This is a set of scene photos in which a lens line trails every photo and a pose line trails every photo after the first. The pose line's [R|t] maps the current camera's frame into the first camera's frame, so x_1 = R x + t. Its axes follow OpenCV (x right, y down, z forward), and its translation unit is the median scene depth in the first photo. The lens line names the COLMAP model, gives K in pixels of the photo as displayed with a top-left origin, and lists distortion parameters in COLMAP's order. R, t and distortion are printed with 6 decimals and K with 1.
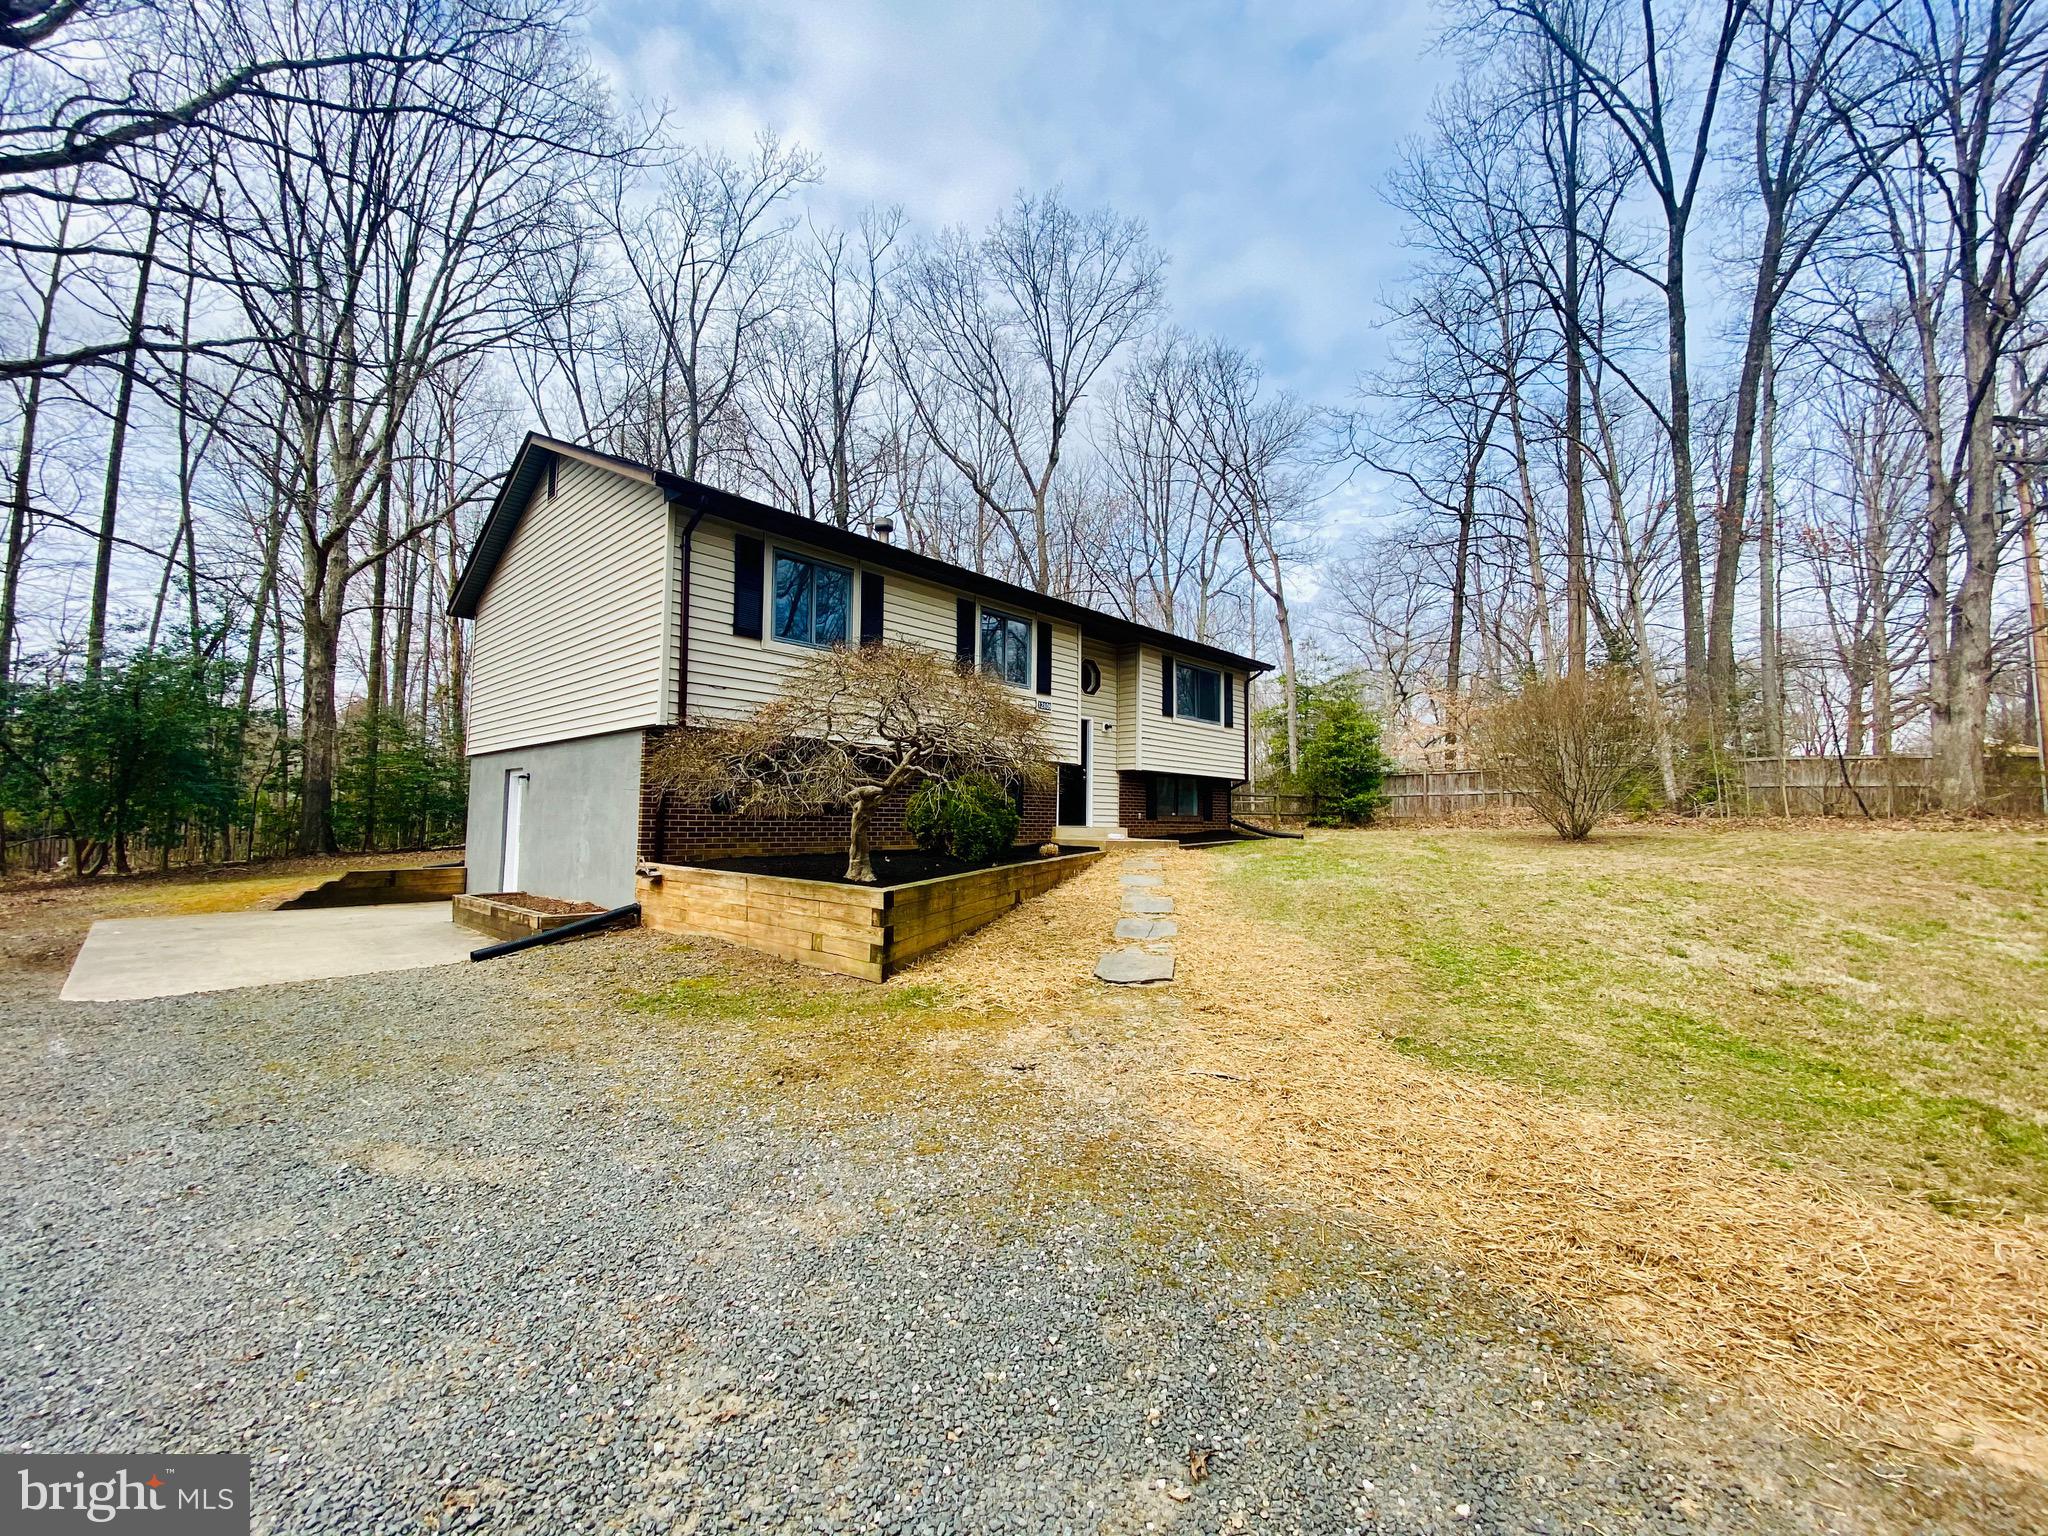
lens RADIAL K [[834.3, 0, 1024.0], [0, 834.3, 768.0], [0, 0, 1]] dist [0.025260, -0.023977]
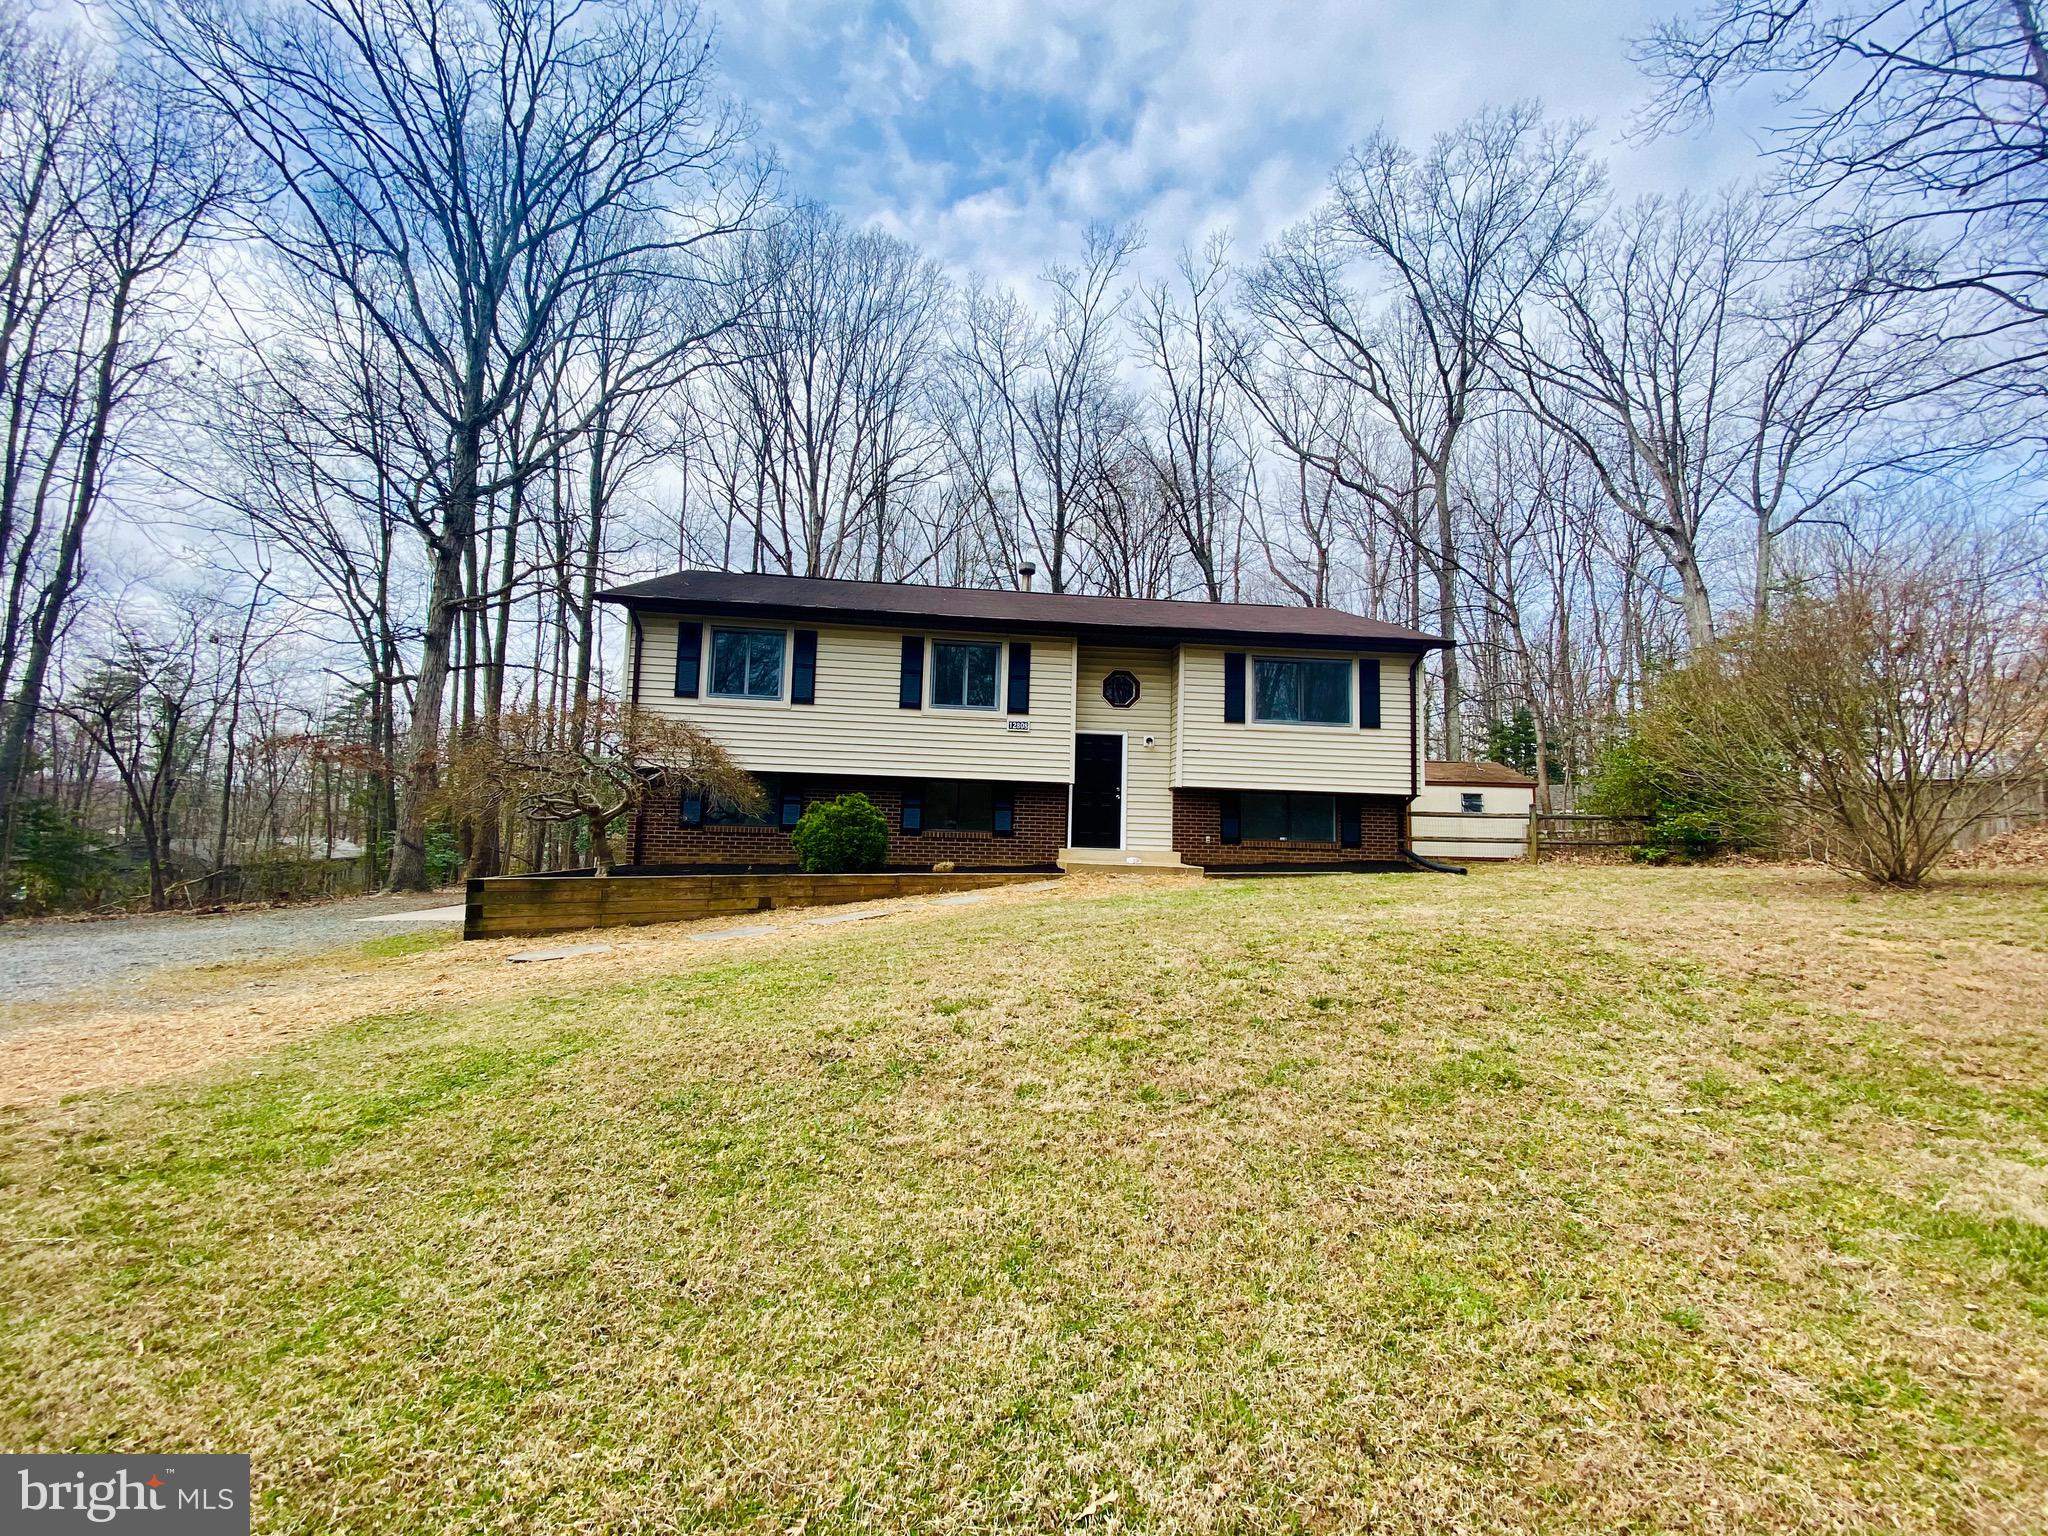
lens RADIAL K [[834.3, 0, 1024.0], [0, 834.3, 768.0], [0, 0, 1]] dist [0.025260, -0.023977]
pose [[0.745760, -0.055135, -0.663930, 0.570996], [0.024577, 0.998168, -0.055285, 0.027267], [0.665761, 0.024912, 0.745749, 0.230374]]
